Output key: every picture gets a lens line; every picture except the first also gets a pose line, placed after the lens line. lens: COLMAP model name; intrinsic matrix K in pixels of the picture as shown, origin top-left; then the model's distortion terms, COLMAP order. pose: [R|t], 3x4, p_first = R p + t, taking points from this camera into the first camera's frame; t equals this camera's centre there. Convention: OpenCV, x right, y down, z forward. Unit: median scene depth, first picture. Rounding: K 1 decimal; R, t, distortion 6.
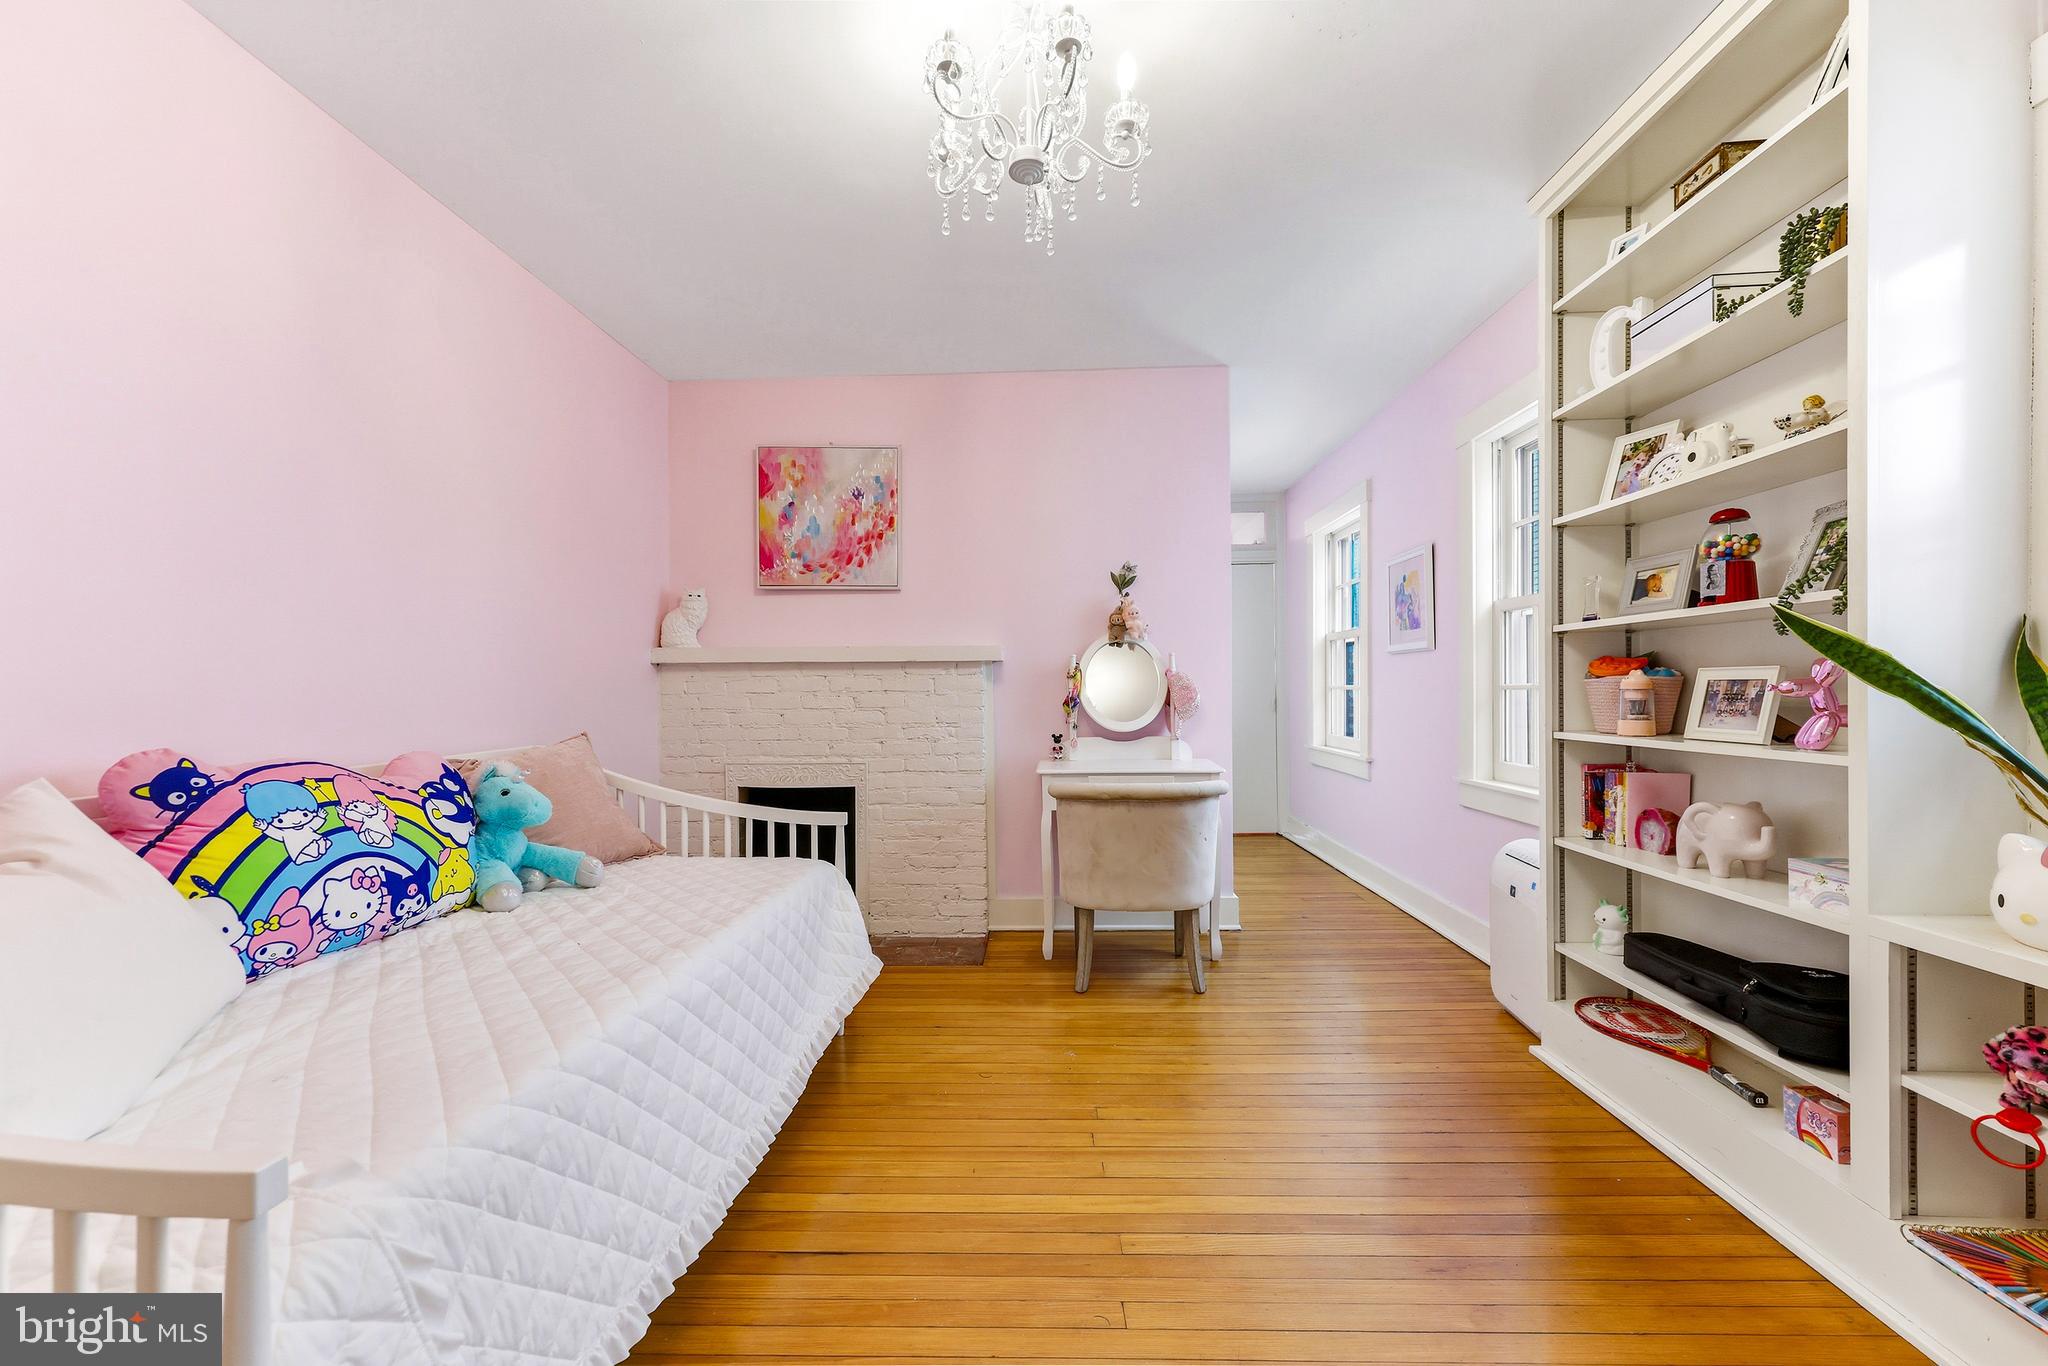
lens RADIAL K [[827.6, 0, 1027.5], [0, 827.6, 688.6], [0, 0, 1]] dist [-0.002030, 0.000681]
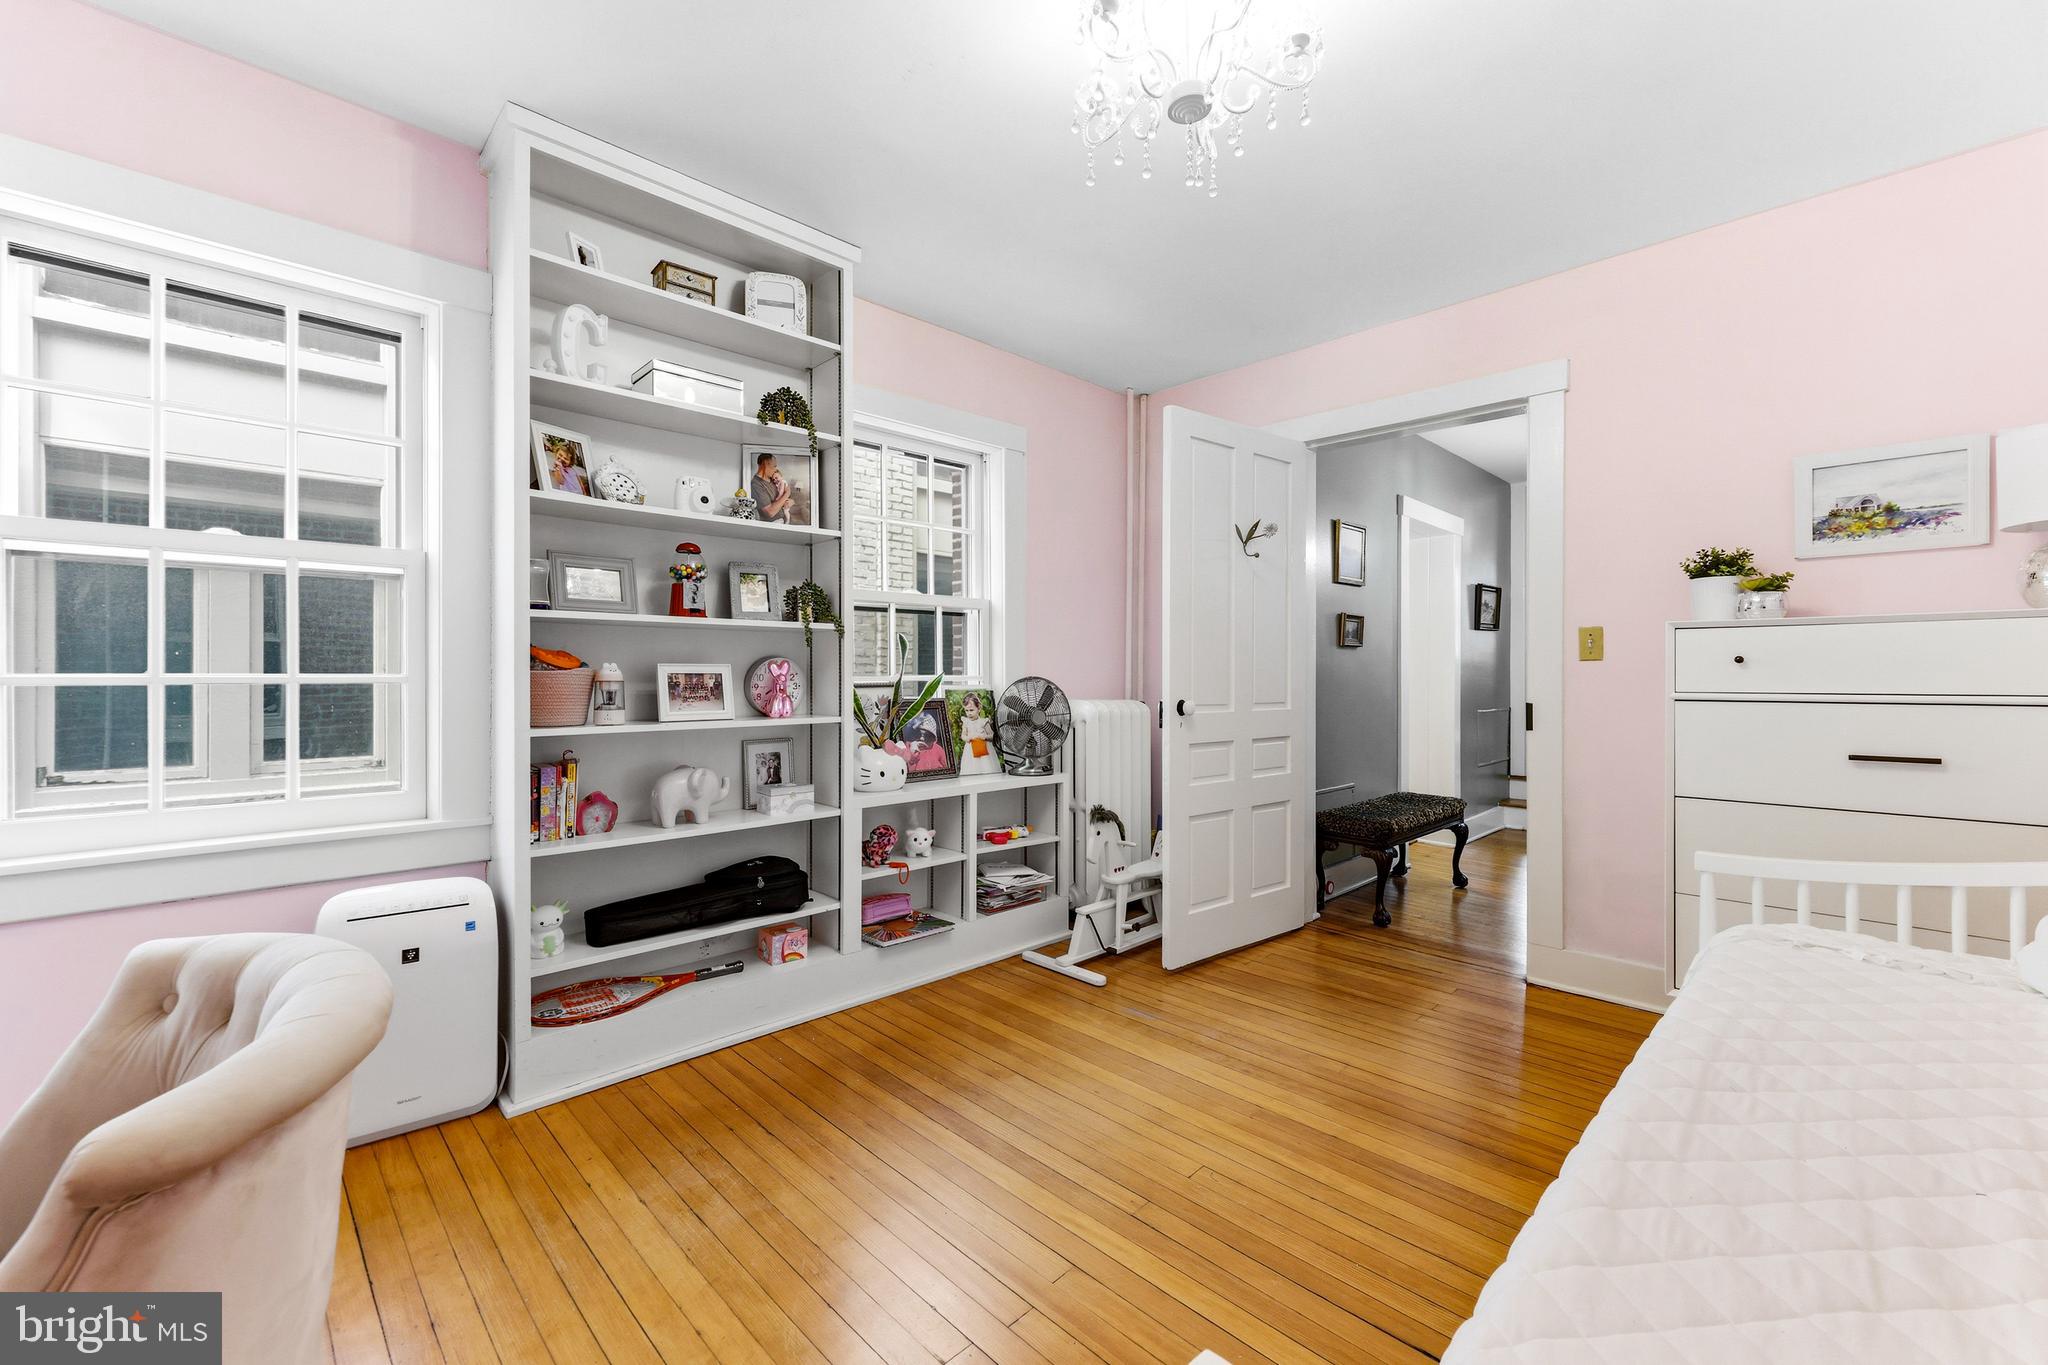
lens RADIAL K [[827.6, 0, 1010.8], [0, 827.6, 673.8], [0, 0, 1]] dist [-0.002030, 0.000681]
pose [[-0.709914, 0.008487, 0.704238, -0.432656], [0.005360, 0.999964, -0.006648, 0.001223], [-0.704268, -0.000945, -0.709933, 1.570713]]
